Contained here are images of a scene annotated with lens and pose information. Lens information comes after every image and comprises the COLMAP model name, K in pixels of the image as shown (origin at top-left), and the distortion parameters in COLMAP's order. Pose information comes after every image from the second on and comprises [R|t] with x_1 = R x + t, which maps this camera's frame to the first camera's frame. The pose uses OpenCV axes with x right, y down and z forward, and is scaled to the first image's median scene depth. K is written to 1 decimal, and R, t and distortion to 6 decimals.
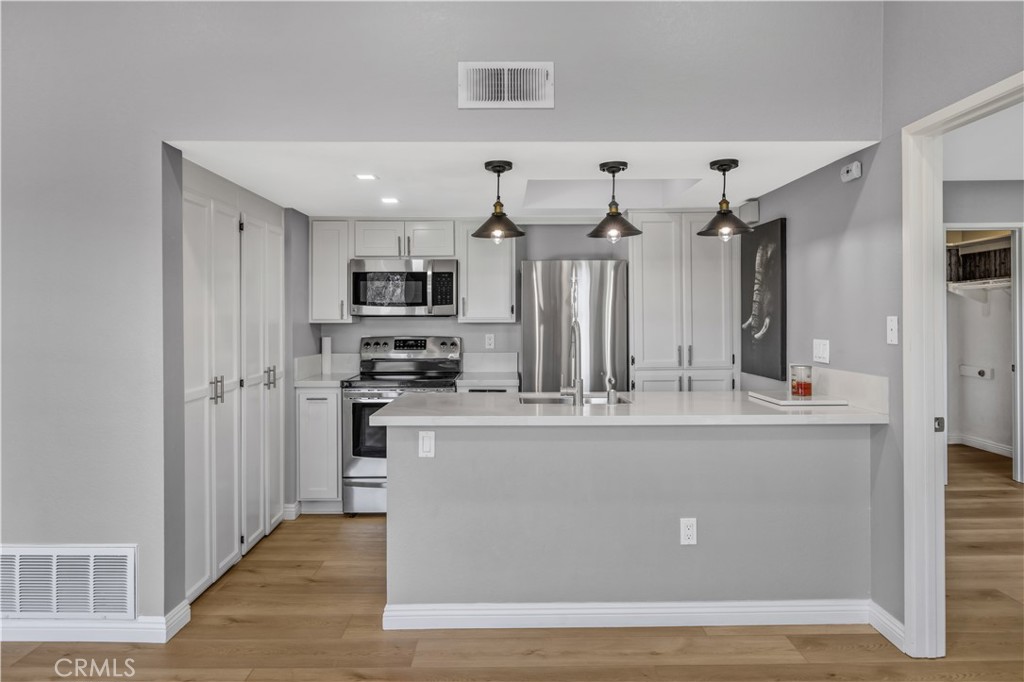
lens RADIAL K [[685.5, 0, 503.6], [0, 685.5, 315.1], [0, 0, 1]] dist [-0.002202, 0.005874]
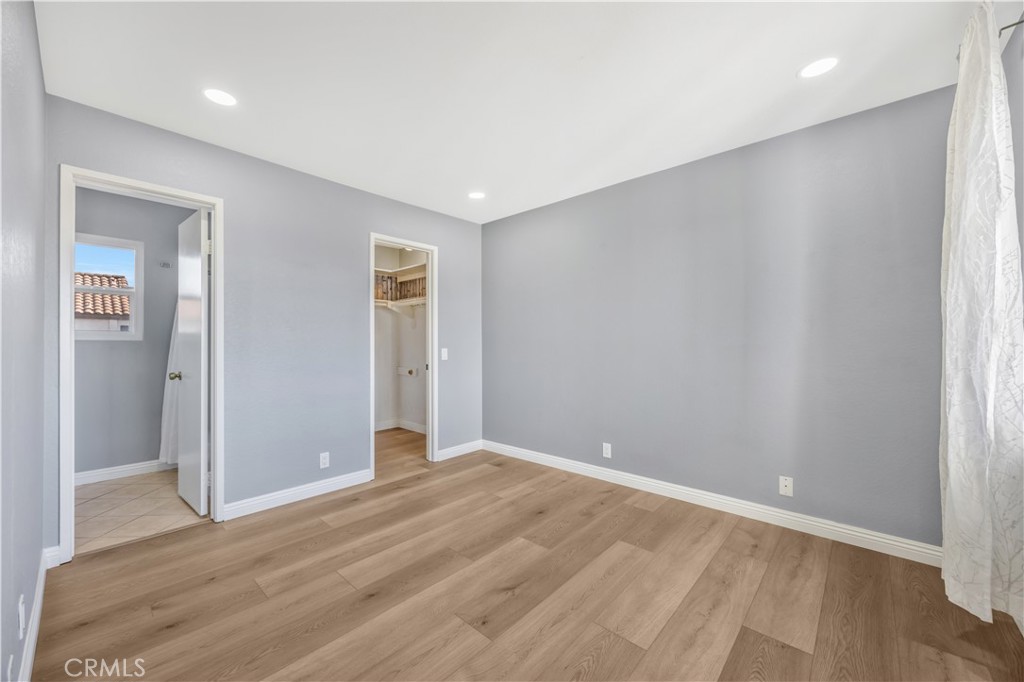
lens RADIAL K [[400.0, 0, 503.5], [0, 400.0, 343.6], [0, 0, 1]] dist [0.002791, 0.000125]
pose [[0.699297, 0.003938, 0.714820, 0.278486], [-0.004987, 0.999987, -0.000630, 0.030109], [-0.714814, -0.003124, 0.699308, 0.344142]]
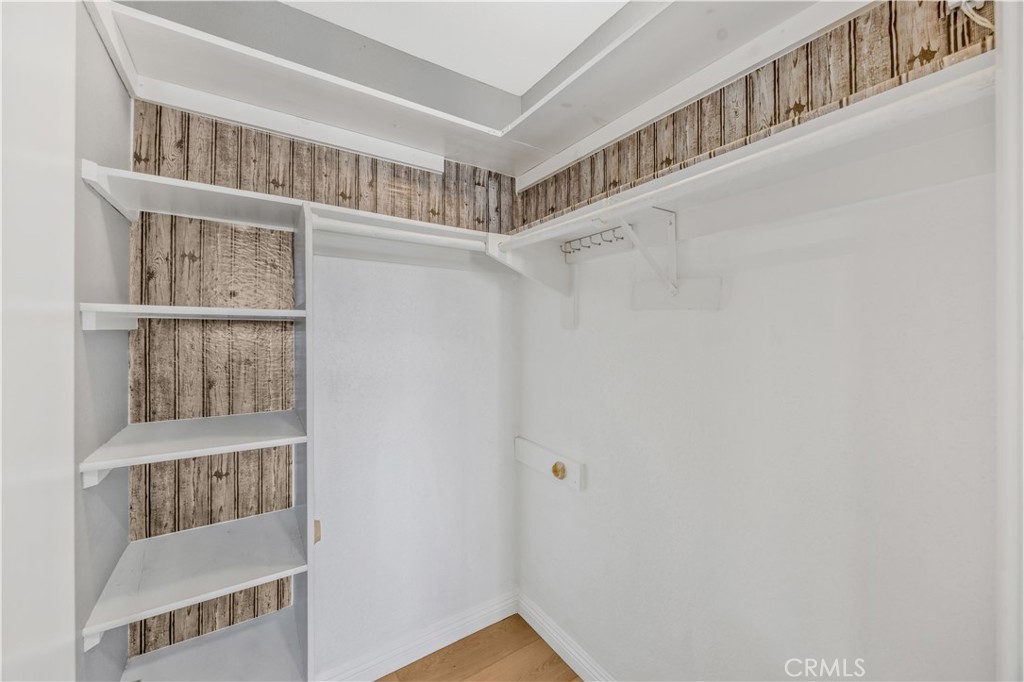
lens RADIAL K [[400.0, 0, 514.6], [0, 400.0, 334.0], [0, 0, 1]] dist [0.002791, 0.000125]
pose [[0.839822, 0.005345, 0.542836, 0.552542], [-0.008660, 0.999956, 0.003551, 0.004692], [-0.542793, -0.007683, 0.839831, 0.825451]]
